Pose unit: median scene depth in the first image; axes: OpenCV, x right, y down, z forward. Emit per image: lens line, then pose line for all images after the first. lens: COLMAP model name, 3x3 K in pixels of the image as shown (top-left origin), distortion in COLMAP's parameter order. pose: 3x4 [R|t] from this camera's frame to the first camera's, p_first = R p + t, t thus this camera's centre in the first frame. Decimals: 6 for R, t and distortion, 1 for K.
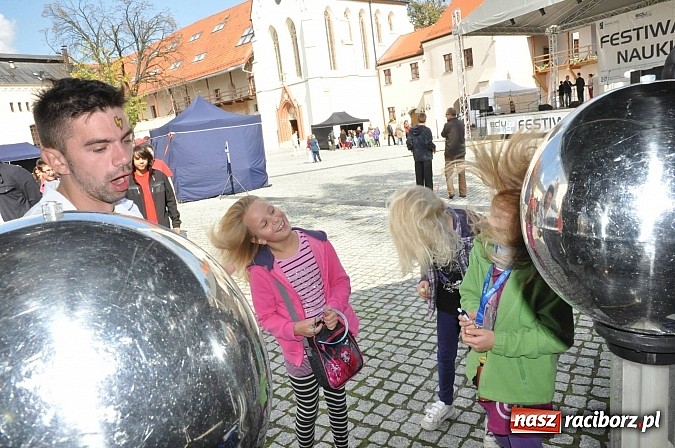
lens RADIAL K [[466.2, 0, 337.5], [0, 466.2, 224.0], [0, 0, 1]] dist [-0.119313, 0.085510]
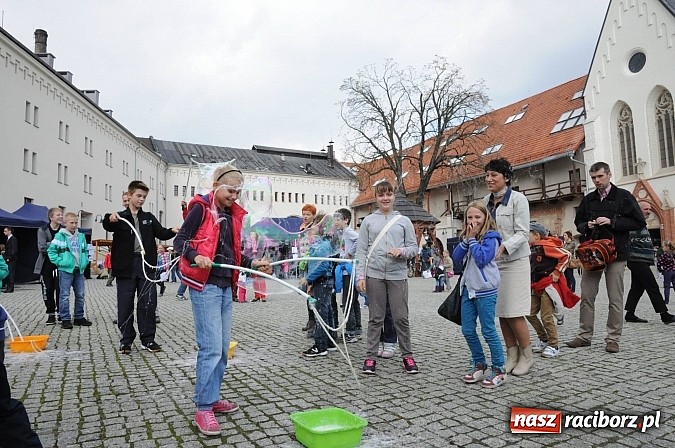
lens RADIAL K [[465.5, 0, 335.9], [0, 465.5, 223.3], [0, 0, 1]] dist [-0.124413, 0.090772]
pose [[0.904953, 0.063663, -0.420723, -0.250207], [-0.172287, 0.958892, -0.225484, -0.005200], [0.389073, 0.276537, 0.878720, 0.251826]]
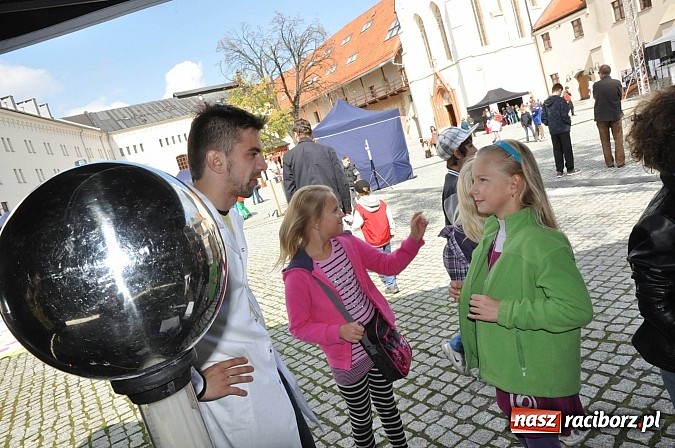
lens RADIAL K [[465.5, 0, 335.9], [0, 465.5, 223.3], [0, 0, 1]] dist [-0.124413, 0.090772]
pose [[0.926724, -0.081372, -0.366825, 0.019911], [0.089409, 0.995983, 0.004942, -0.001279], [0.364950, -0.037378, 0.930277, 0.001262]]
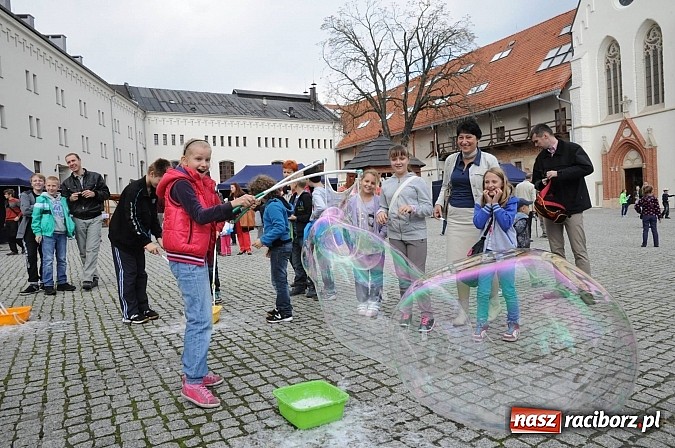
lens RADIAL K [[466.2, 0, 337.5], [0, 466.2, 224.0], [0, 0, 1]] dist [-0.119313, 0.085510]
pose [[0.920377, 0.087185, -0.381189, -0.250037], [-0.138685, 0.984238, -0.109739, -0.009118], [0.365613, 0.153867, 0.917961, 0.252571]]
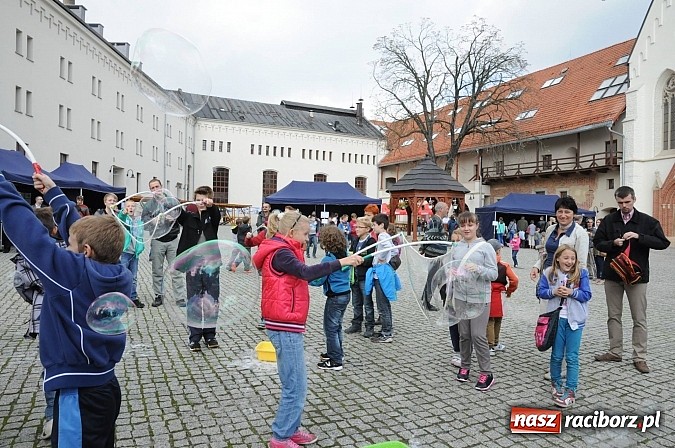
lens RADIAL K [[466.2, 0, 337.5], [0, 466.2, 224.0], [0, 0, 1]] dist [-0.119313, 0.085510]
pose [[0.880285, 0.141969, -0.452706, -0.254889], [-0.218234, 0.968409, -0.120660, -0.015378], [0.421275, 0.205011, 0.883458, 0.242314]]
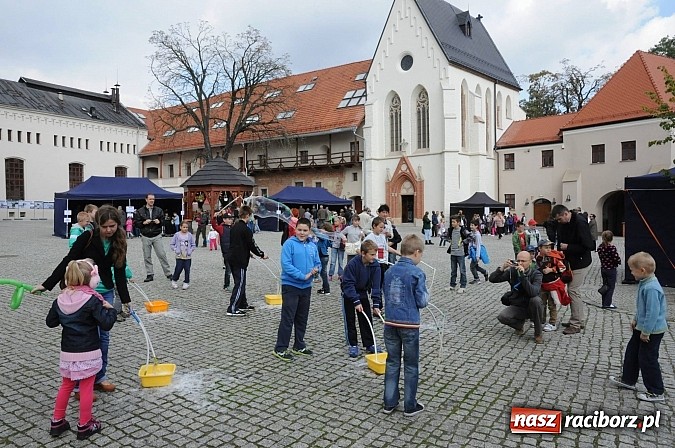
lens RADIAL K [[466.2, 0, 337.5], [0, 466.2, 224.0], [0, 0, 1]] dist [-0.119313, 0.085510]
pose [[0.991104, 0.111669, 0.072406, -0.300963], [-0.097047, 0.978685, -0.180991, 0.004403], [-0.091073, 0.172355, 0.980816, 0.155091]]
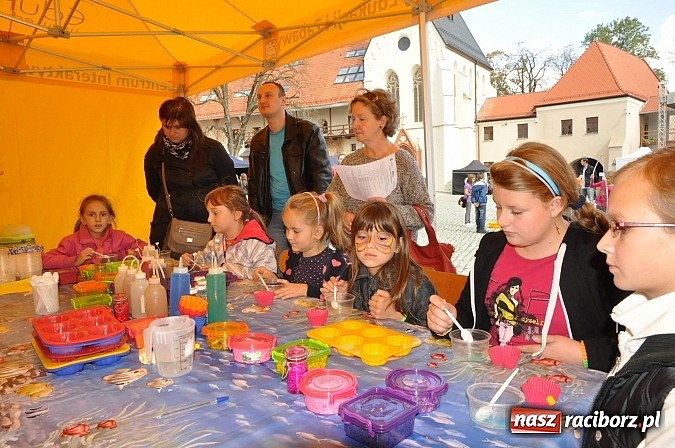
lens RADIAL K [[466.2, 0, 337.5], [0, 466.2, 224.0], [0, 0, 1]] dist [-0.119313, 0.085510]
pose [[0.968053, 0.074504, 0.239419, -0.491755], [-0.043293, 0.990160, -0.133077, 0.046893], [-0.246978, 0.118460, 0.961753, 0.093111]]
